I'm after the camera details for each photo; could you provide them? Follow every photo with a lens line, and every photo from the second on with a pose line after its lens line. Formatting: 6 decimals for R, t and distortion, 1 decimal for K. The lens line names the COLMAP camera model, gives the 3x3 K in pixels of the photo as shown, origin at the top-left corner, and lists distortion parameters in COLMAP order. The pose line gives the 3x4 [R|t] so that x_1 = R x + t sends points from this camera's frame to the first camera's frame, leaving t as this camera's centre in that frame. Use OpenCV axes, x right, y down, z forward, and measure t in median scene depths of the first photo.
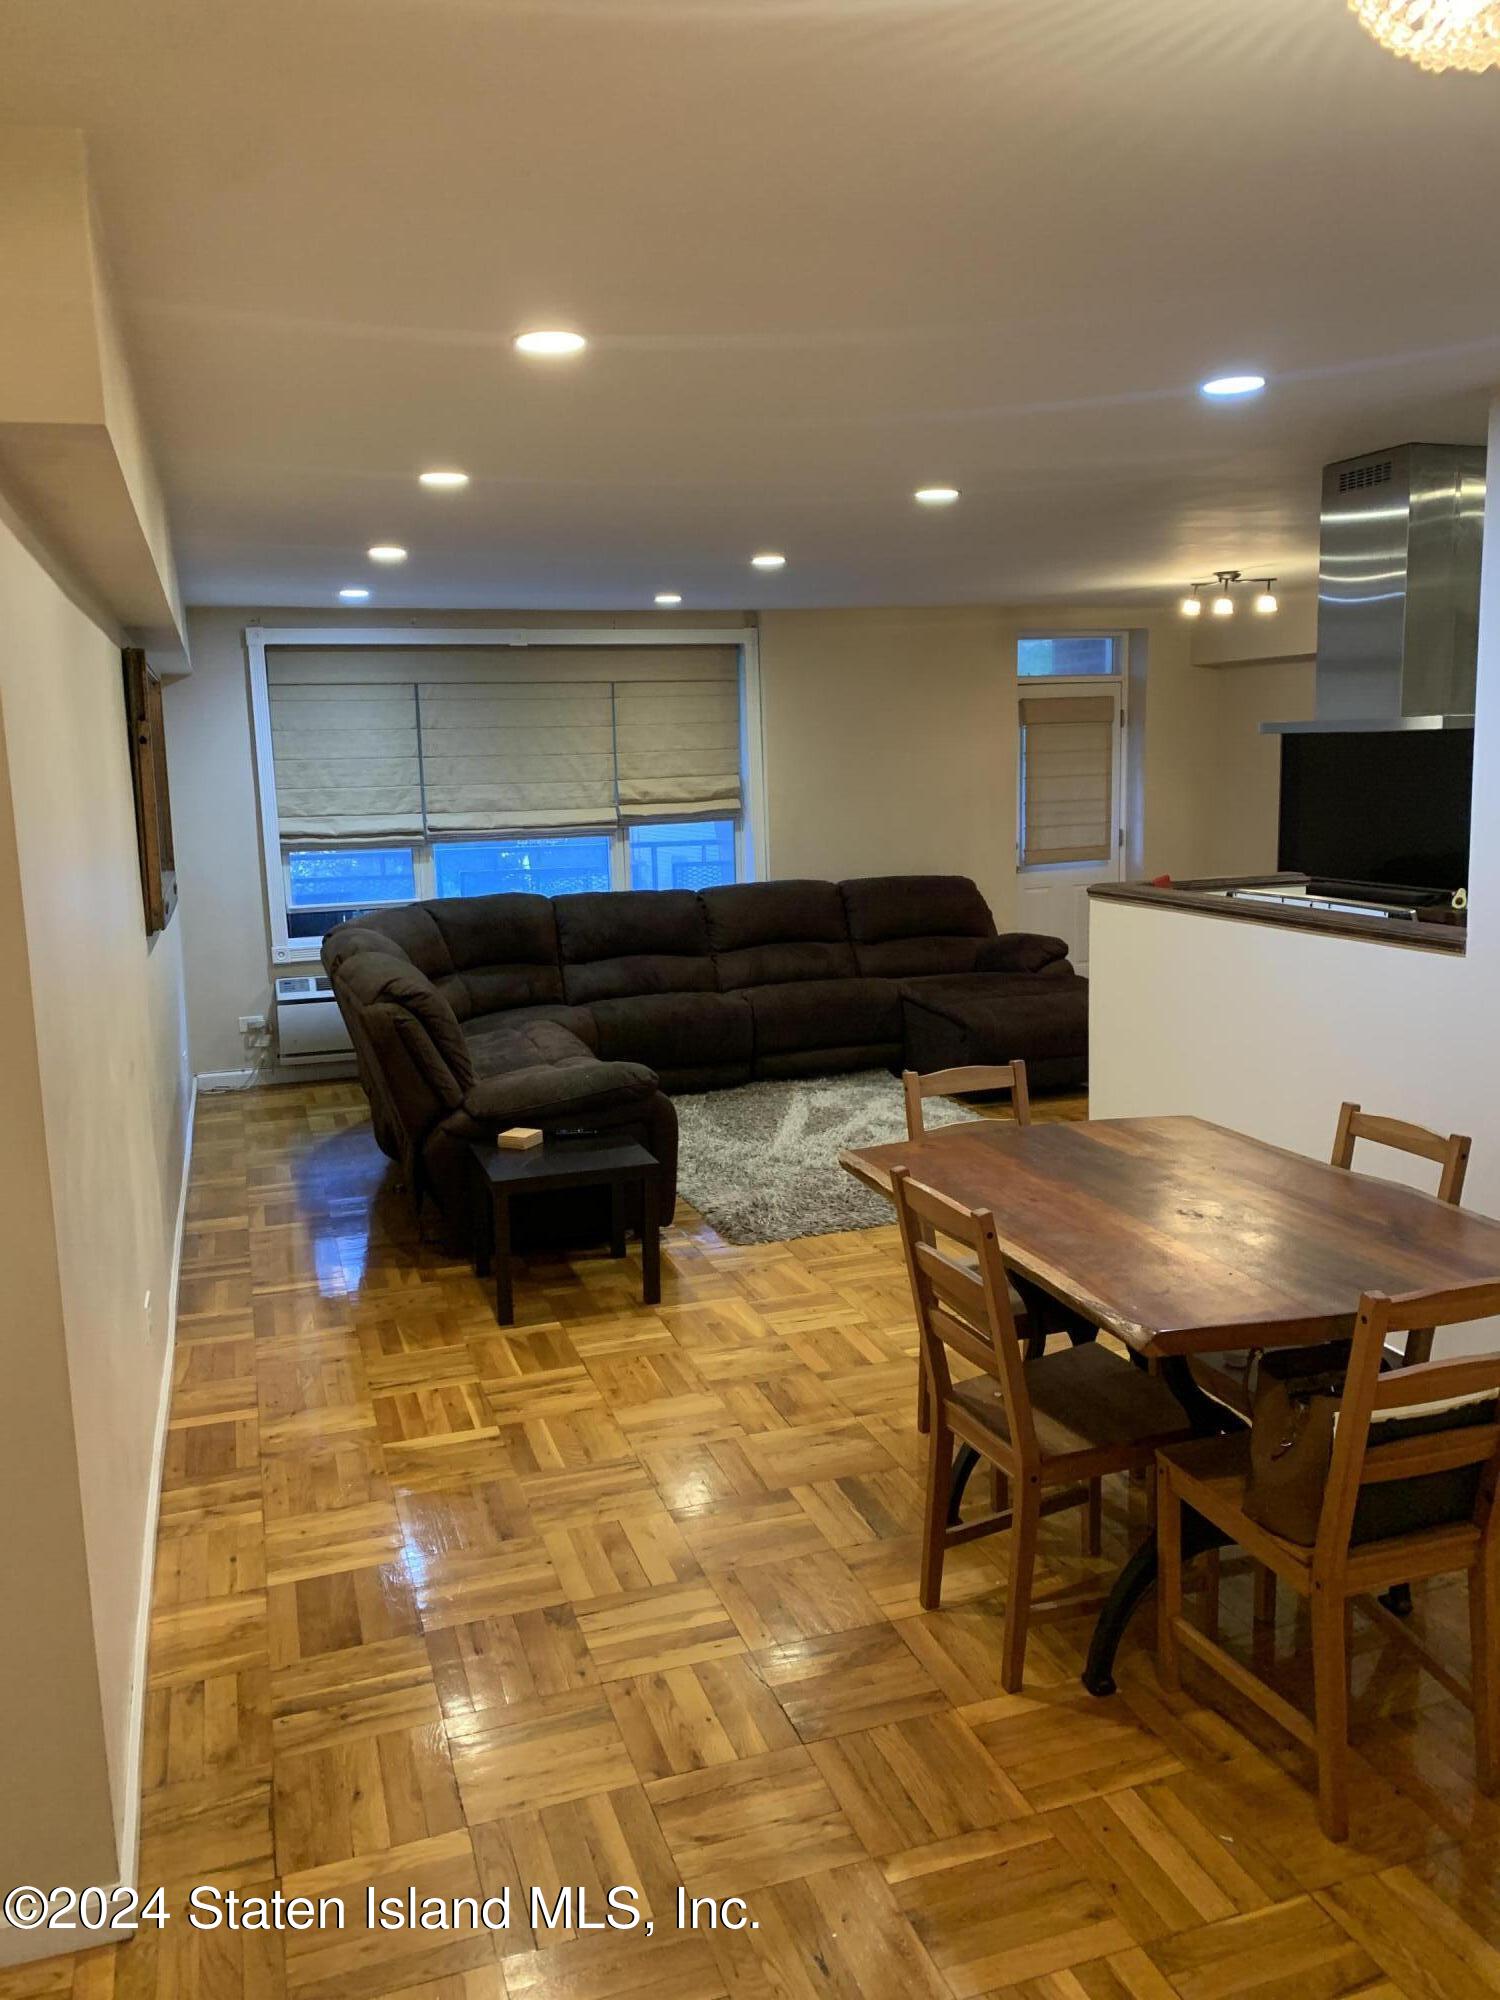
lens RADIAL K [[1514.9, 0, 750.0], [0, 1514.9, 1000.0], [0, 0, 1]] dist [0.140055, -0.257299]
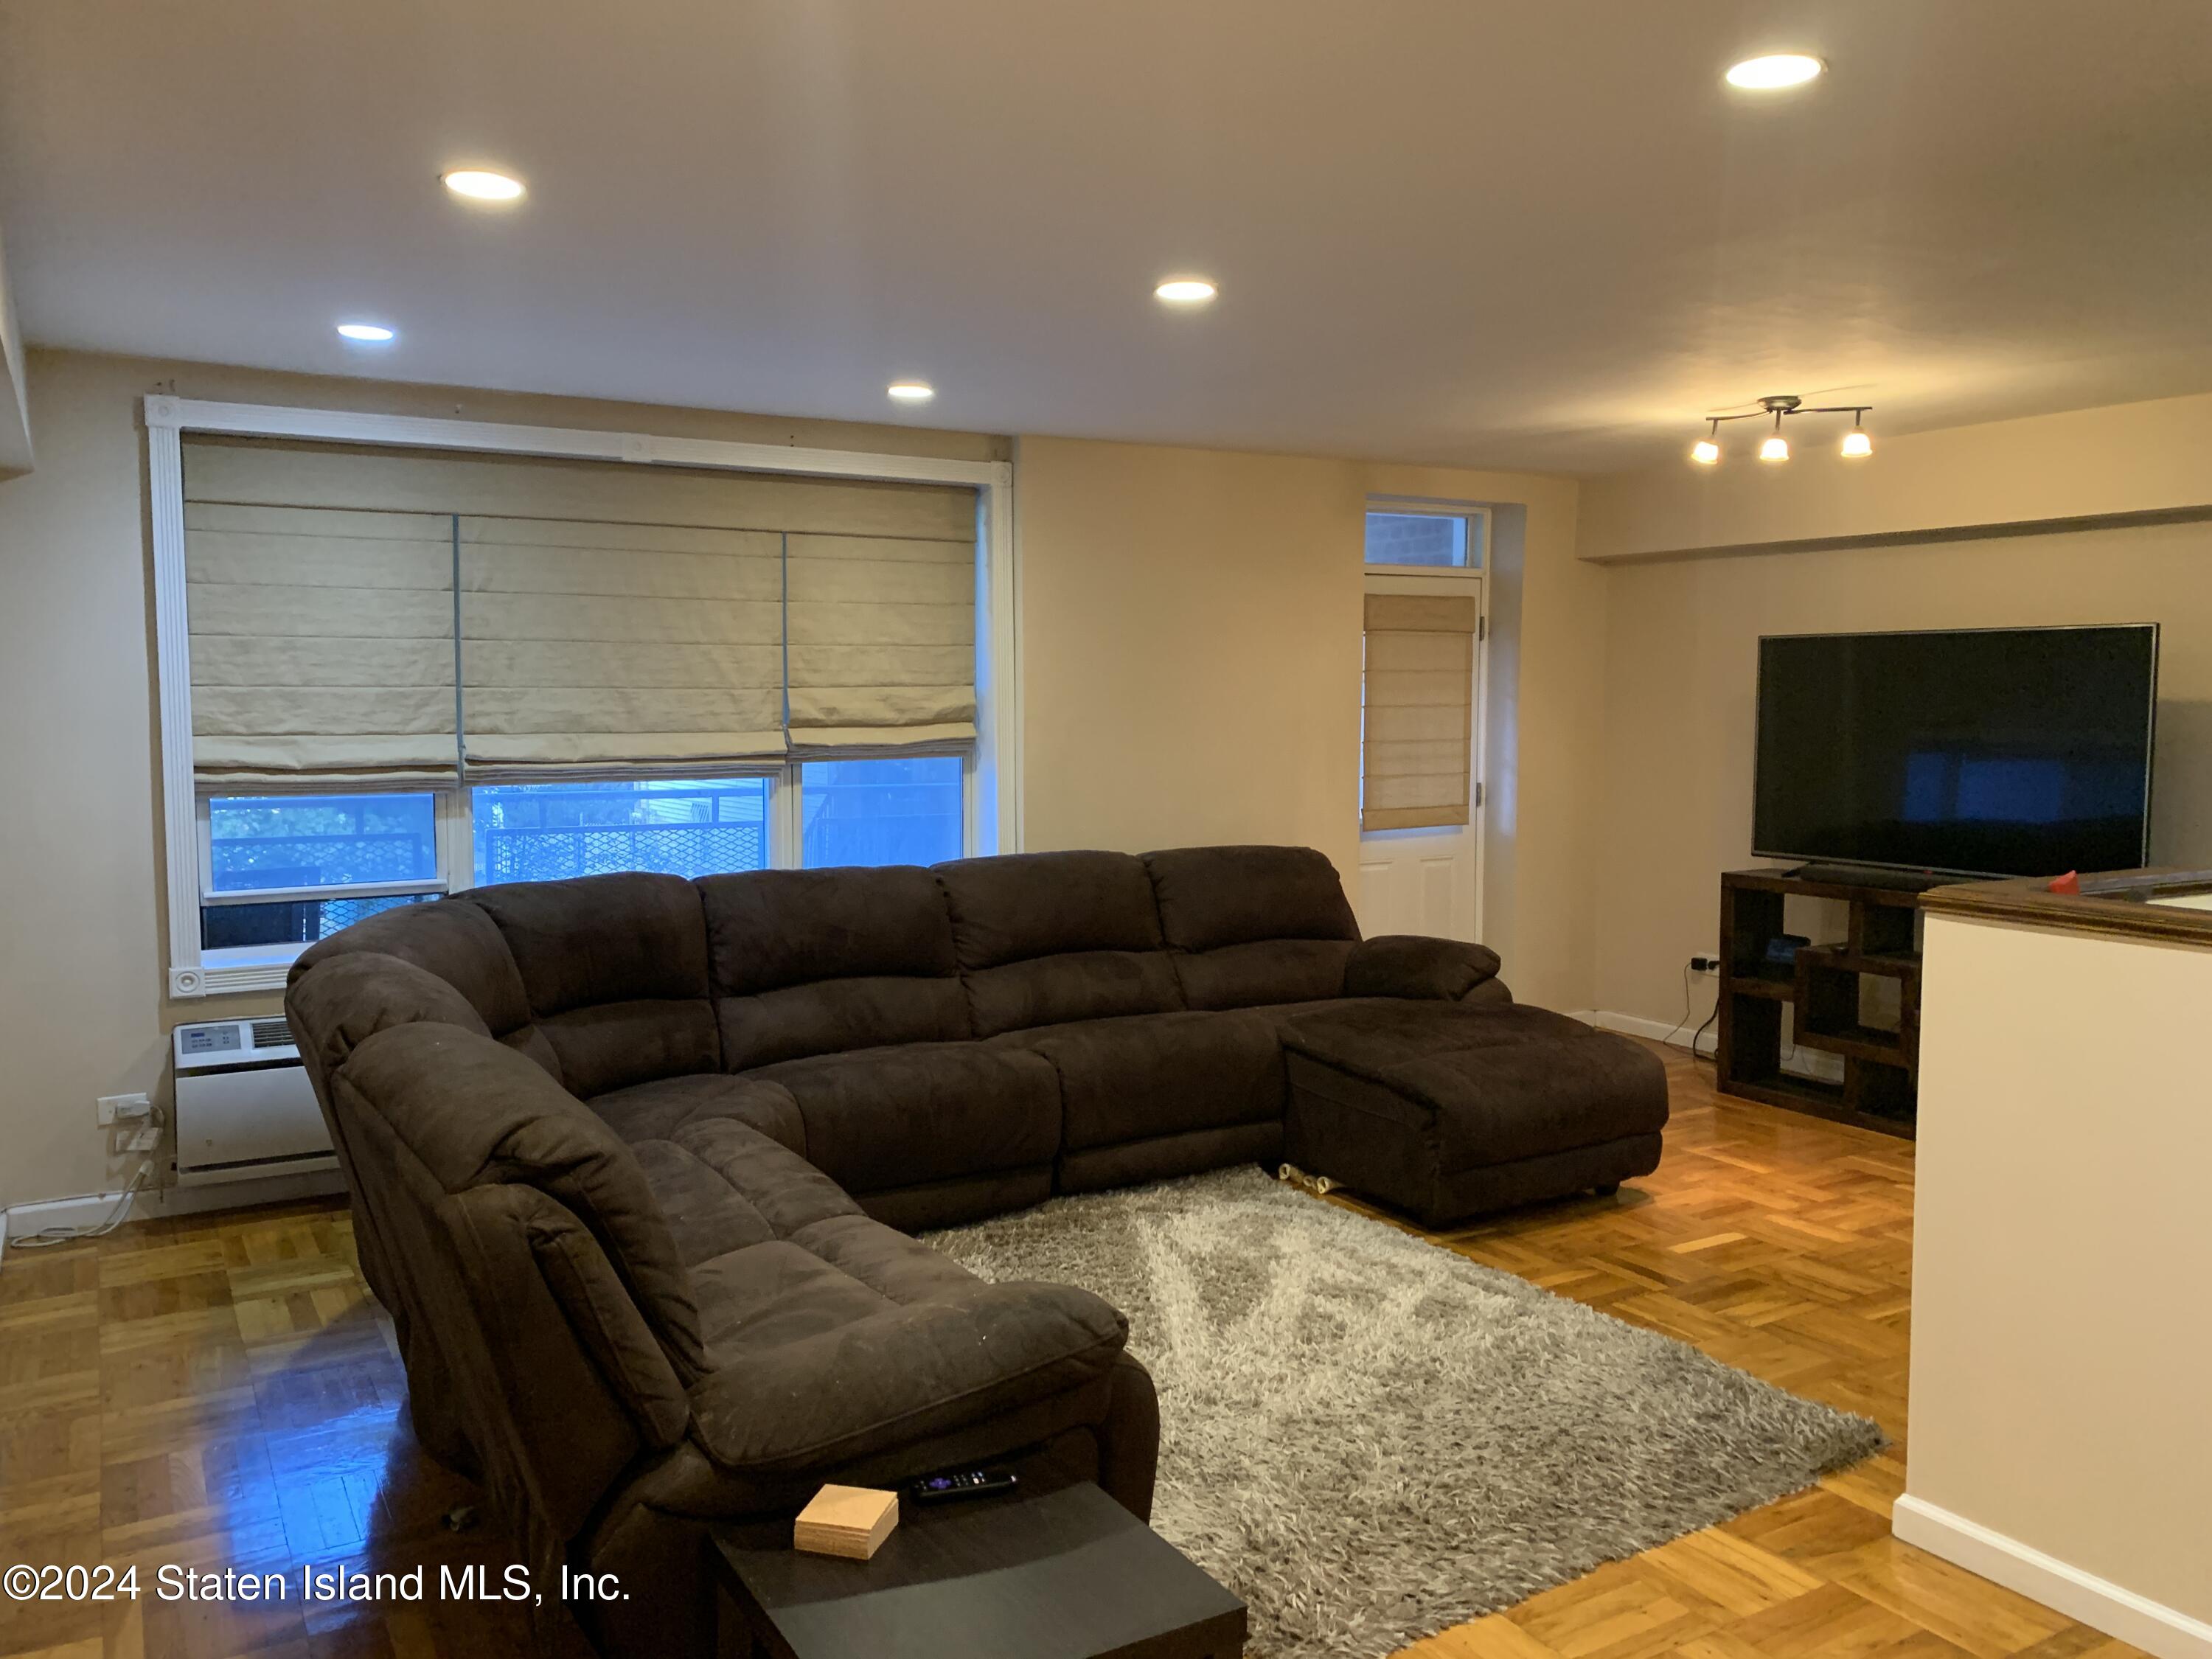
lens RADIAL K [[1719.4, 0, 1106.0], [0, 1719.4, 829.5], [0, 0, 1]] dist [0.060315, -0.063639]
pose [[0.979920, 0.012368, 0.199005, -0.104474], [0.003767, 0.996748, -0.080496, -0.031728], [-0.199353, 0.079629, 0.976687, 0.309396]]
